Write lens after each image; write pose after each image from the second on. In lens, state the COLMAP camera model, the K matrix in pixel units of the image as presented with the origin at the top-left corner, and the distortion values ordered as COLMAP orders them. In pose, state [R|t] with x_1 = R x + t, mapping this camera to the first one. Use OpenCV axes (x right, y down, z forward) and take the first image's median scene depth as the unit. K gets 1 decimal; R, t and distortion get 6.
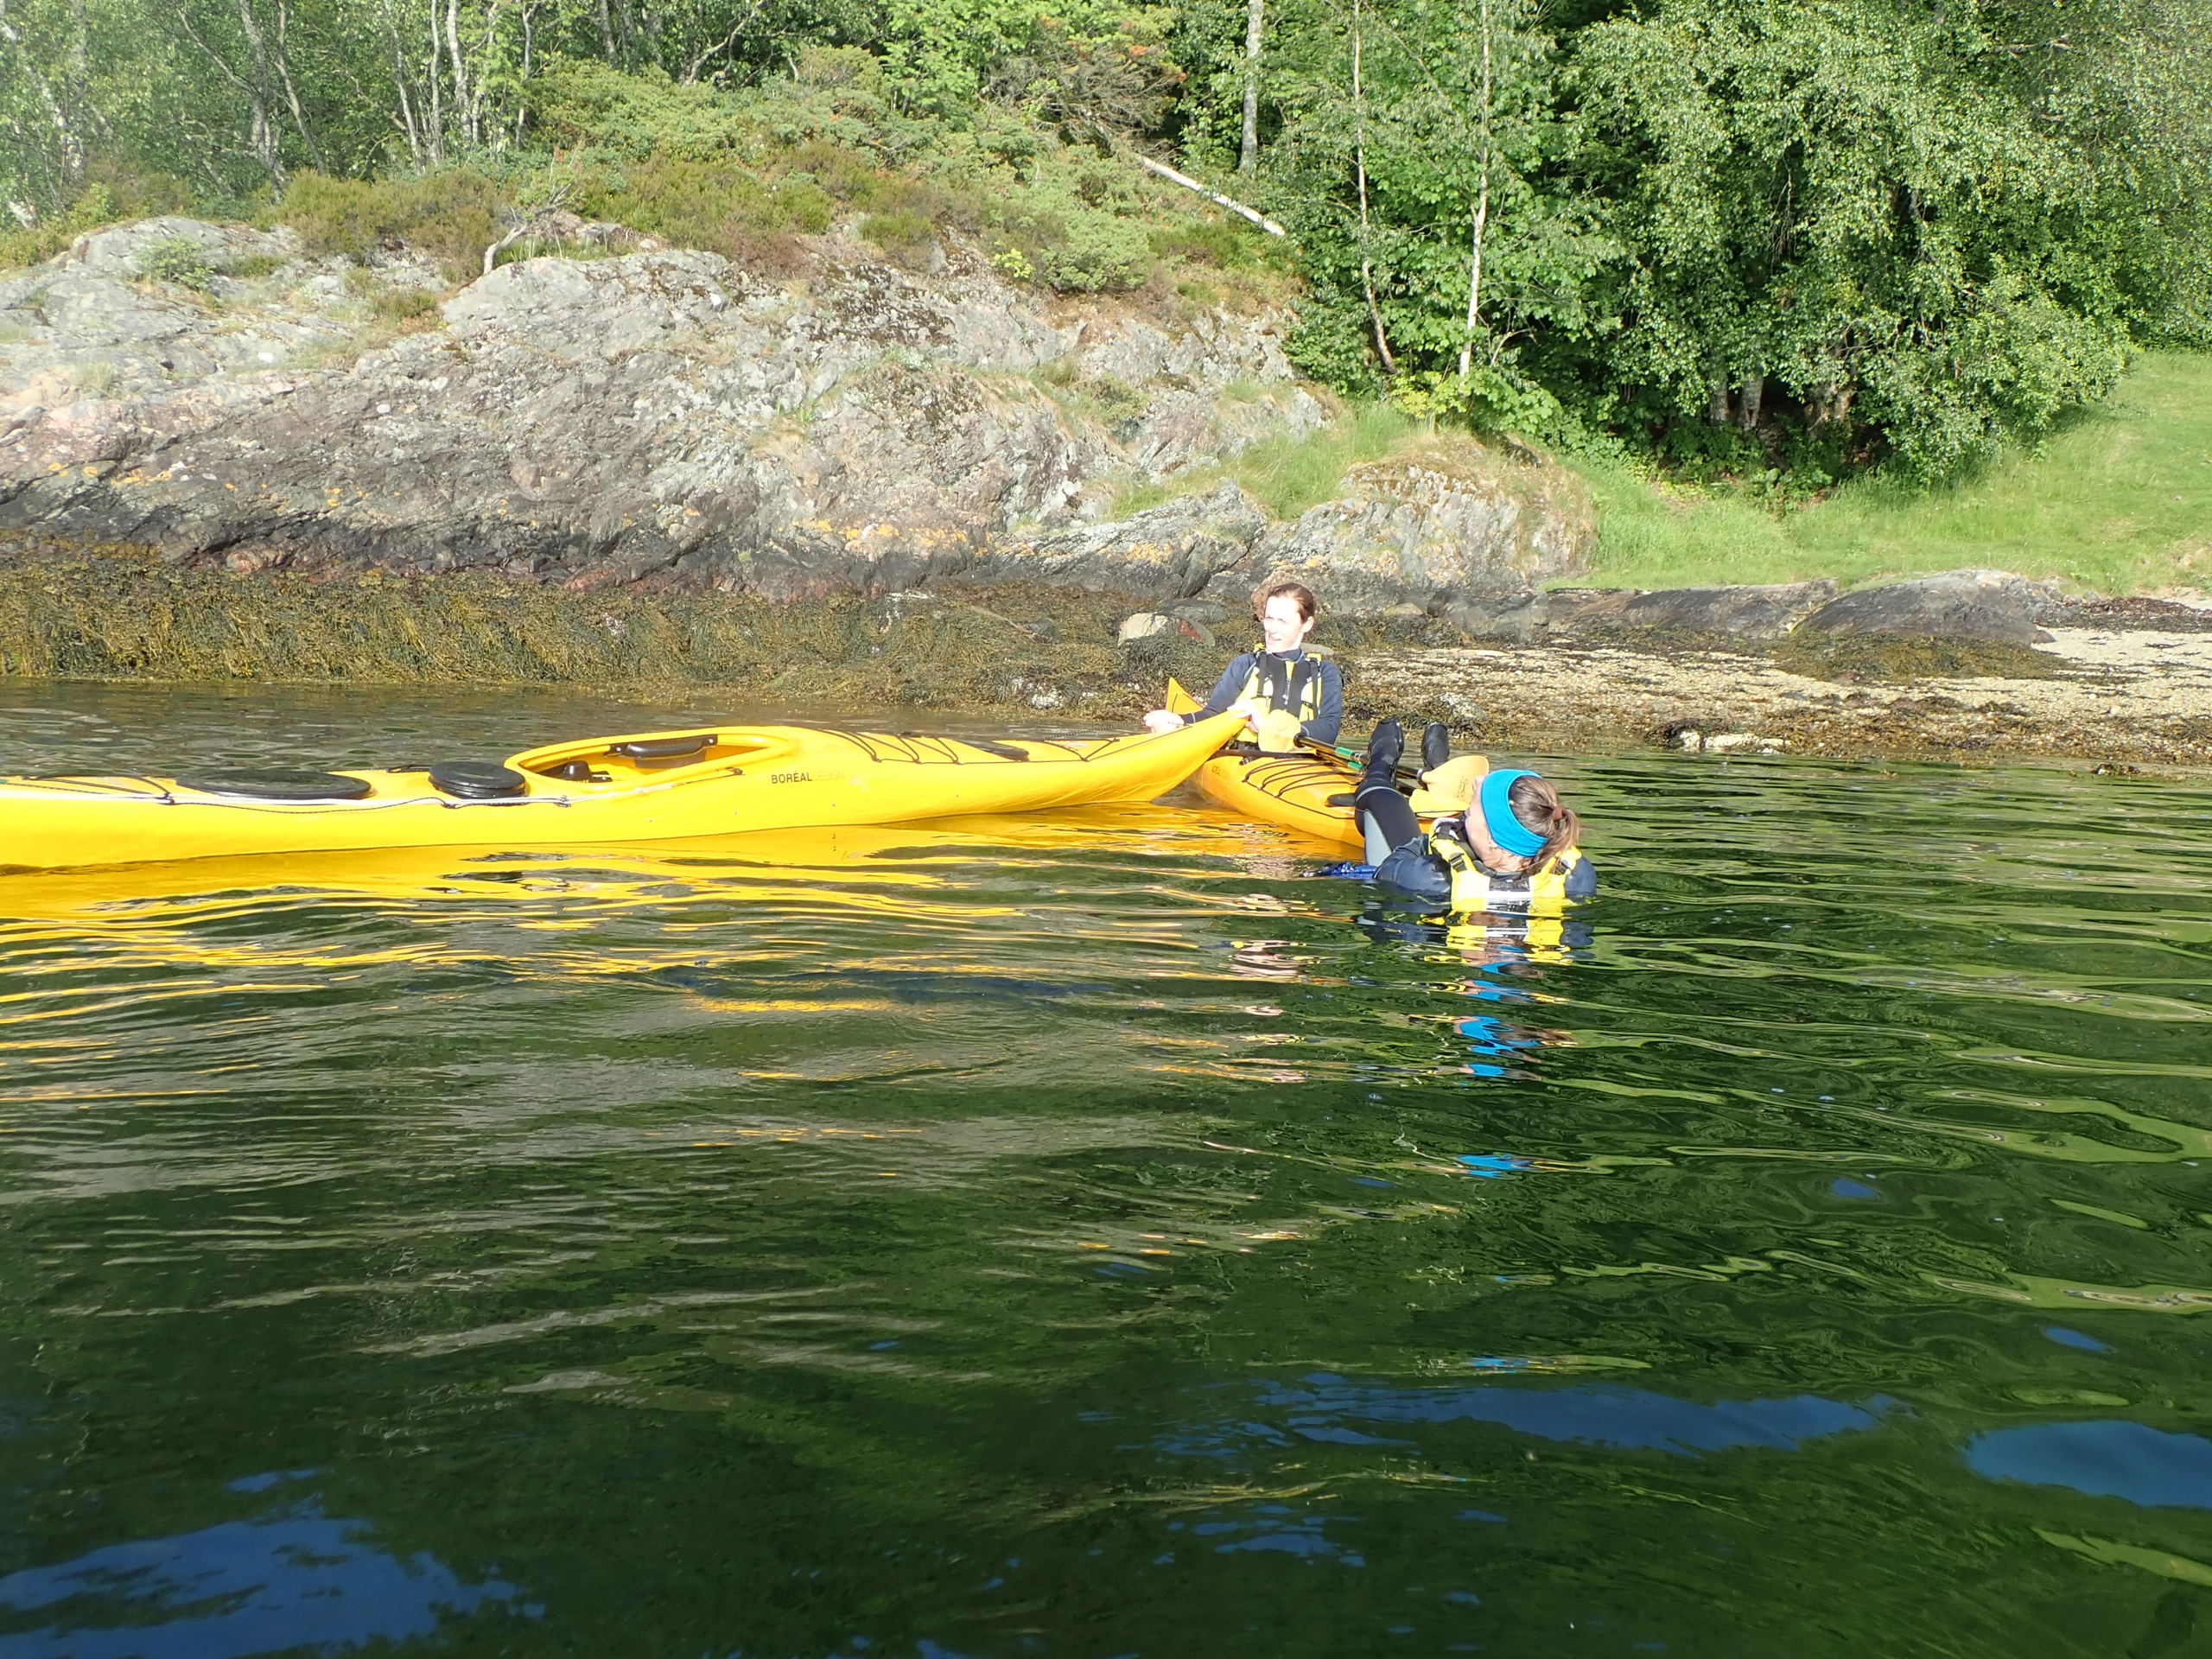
lens RADIAL K [[2311.1, 0, 1106.0], [0, 2311.1, 829.5], [0, 0, 1]] dist [-0.000943, 0.028387]
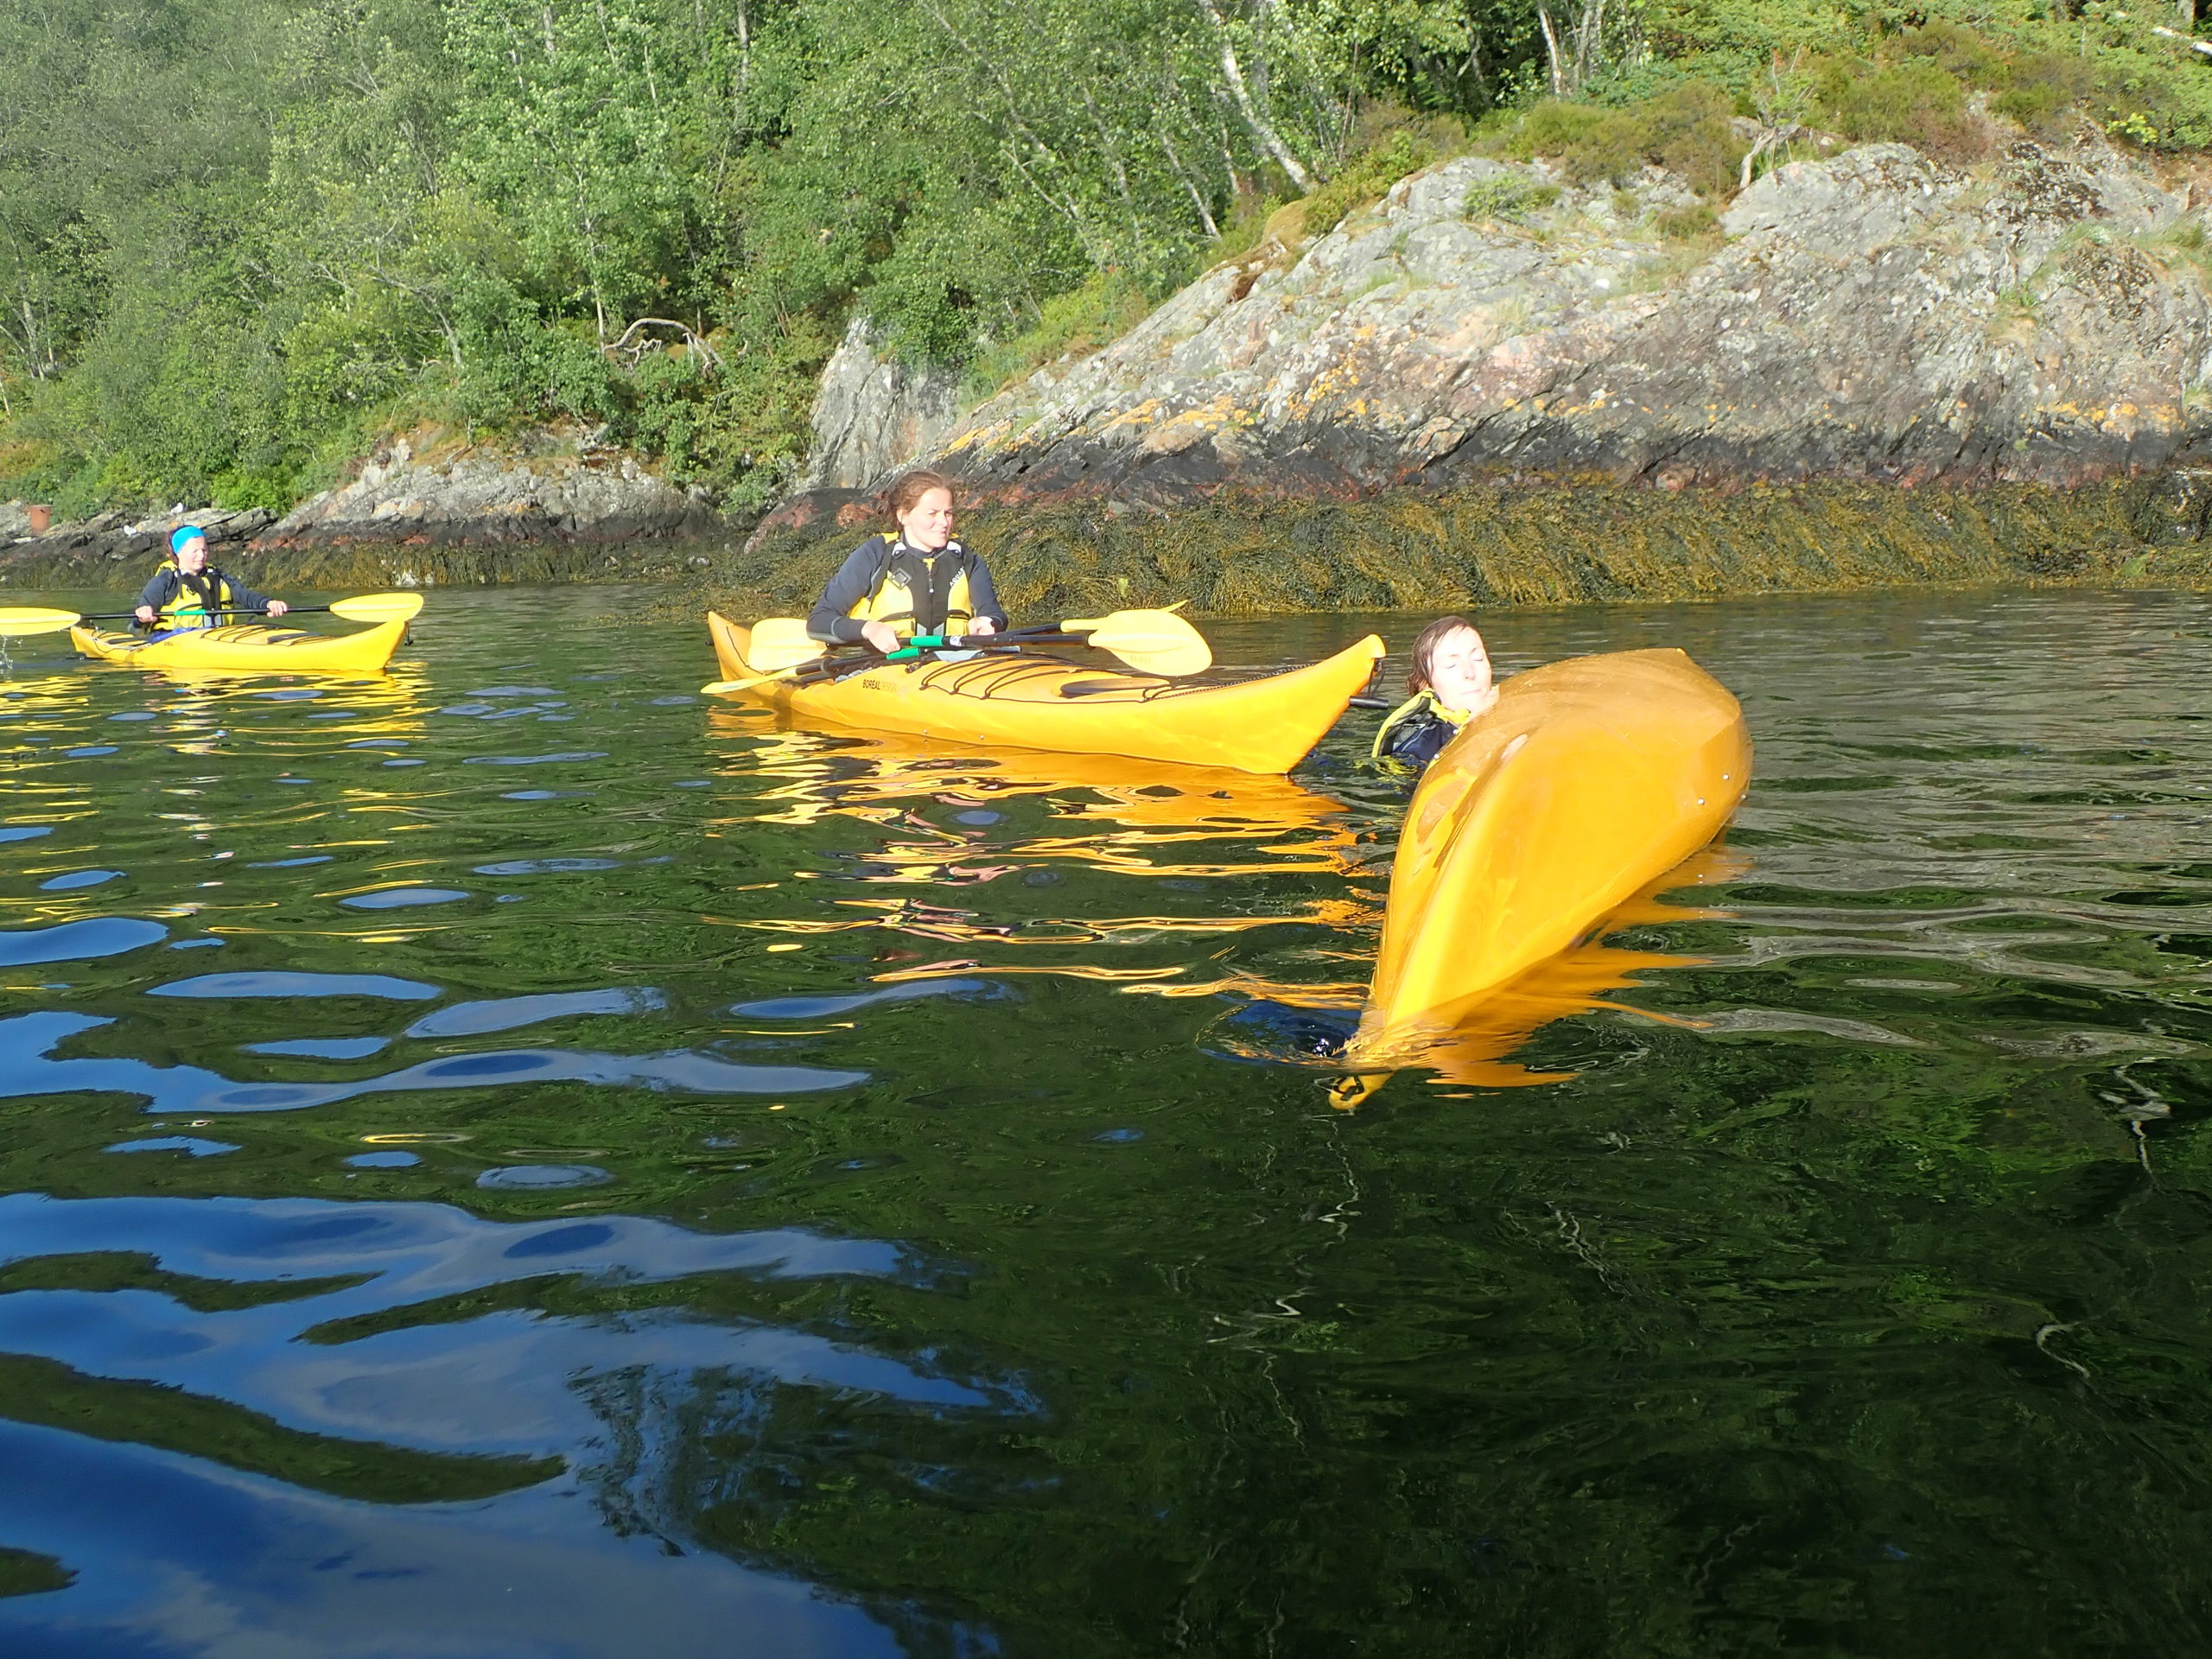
lens RADIAL K [[2260.9, 0, 1106.0], [0, 2260.9, 829.5], [0, 0, 1]] dist [0.021577, -0.061734]
pose [[0.981272, -0.042233, -0.187942, -0.348038], [0.050523, 0.997940, 0.039540, -0.010414], [0.185885, -0.048295, 0.981384, -0.039485]]
